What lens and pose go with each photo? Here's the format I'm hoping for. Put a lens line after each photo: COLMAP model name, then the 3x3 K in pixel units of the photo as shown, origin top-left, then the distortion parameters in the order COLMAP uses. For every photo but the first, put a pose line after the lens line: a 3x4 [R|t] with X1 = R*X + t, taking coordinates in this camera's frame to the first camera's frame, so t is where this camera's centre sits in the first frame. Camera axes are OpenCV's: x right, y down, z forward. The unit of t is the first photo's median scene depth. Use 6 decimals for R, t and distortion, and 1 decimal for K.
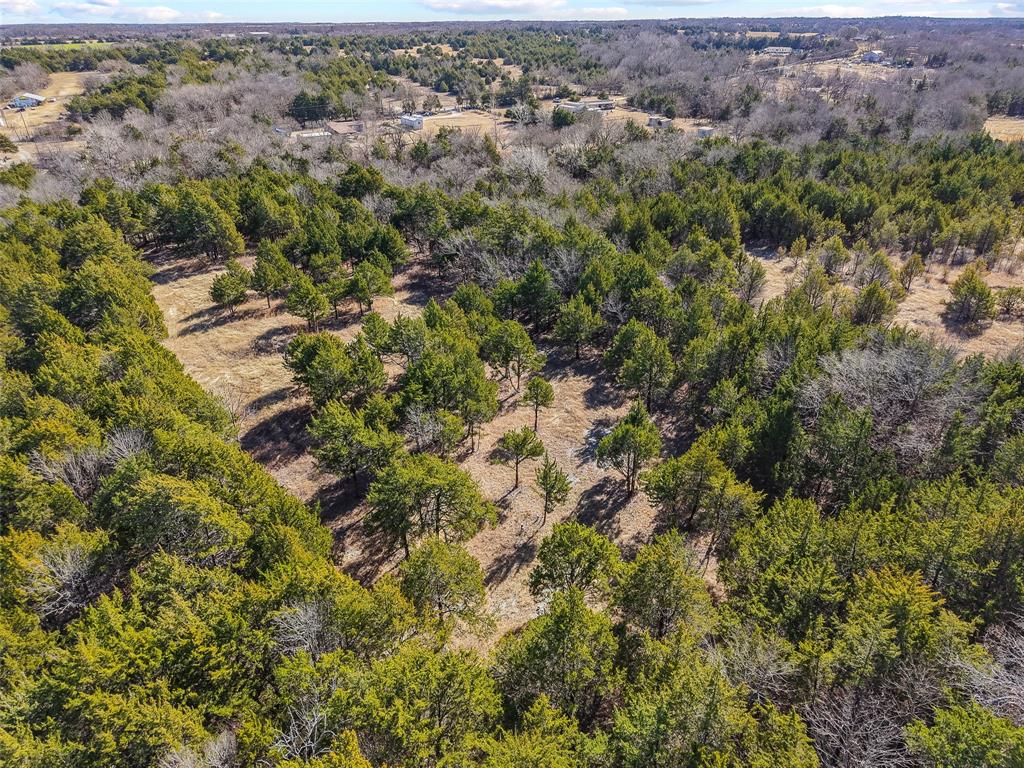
lens RADIAL K [[802.0, 0, 512.0], [0, 802.0, 384.0], [0, 0, 1]] dist [0.033469, -0.005961]
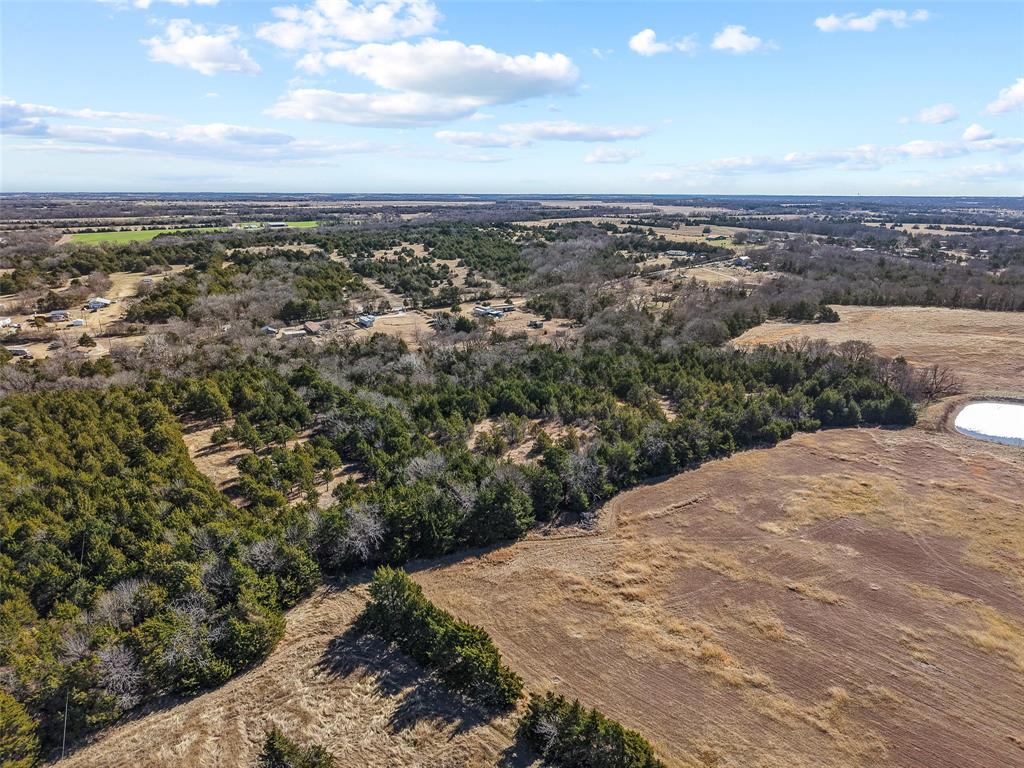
lens RADIAL K [[802.0, 0, 512.0], [0, 802.0, 384.0], [0, 0, 1]] dist [0.033469, -0.005961]
pose [[0.999908, 0.009509, -0.009709, 0.318748], [-0.011135, 0.982833, -0.184159, 0.092852], [0.007791, 0.184251, 0.982848, -0.804356]]
